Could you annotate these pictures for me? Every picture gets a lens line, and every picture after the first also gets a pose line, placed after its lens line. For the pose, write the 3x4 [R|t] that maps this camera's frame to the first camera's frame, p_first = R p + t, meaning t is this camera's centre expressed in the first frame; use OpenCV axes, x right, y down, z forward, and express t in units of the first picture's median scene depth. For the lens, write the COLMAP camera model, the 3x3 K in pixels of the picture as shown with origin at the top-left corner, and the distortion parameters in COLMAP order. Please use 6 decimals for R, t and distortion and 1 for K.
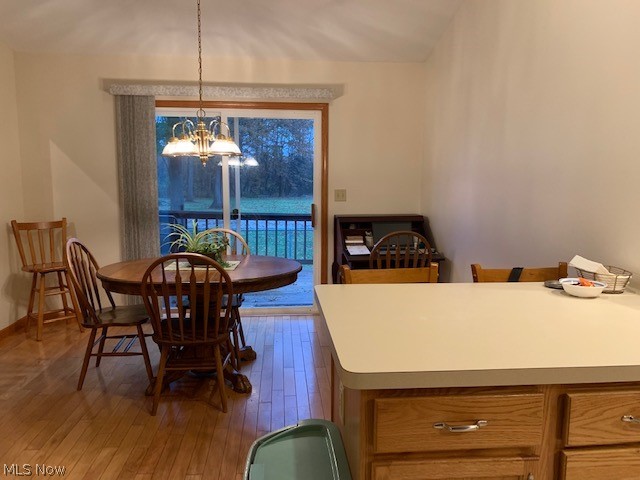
lens RADIAL K [[489.0, 0, 319.7], [0, 489.0, 244.7], [0, 0, 1]] dist [0.040494, -0.049341]
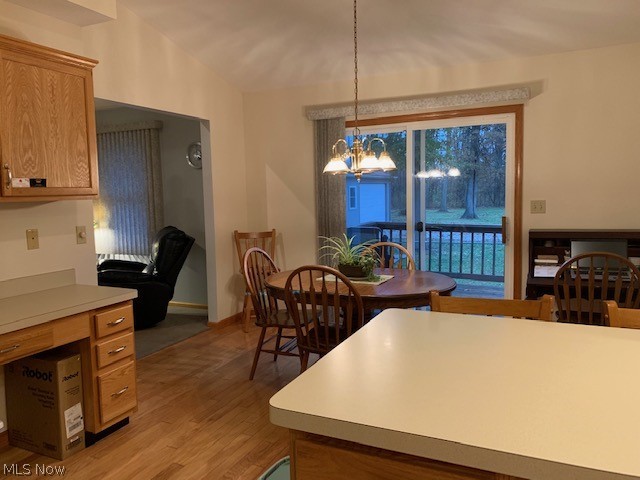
lens RADIAL K [[489.0, 0, 318.3], [0, 489.0, 238.2], [0, 0, 1]] dist [0.040494, -0.049341]
pose [[0.862403, 0.023322, -0.505684, 0.160850], [-0.039565, 0.998988, -0.021402, -0.012478], [0.504673, 0.038464, 0.862453, 0.055699]]
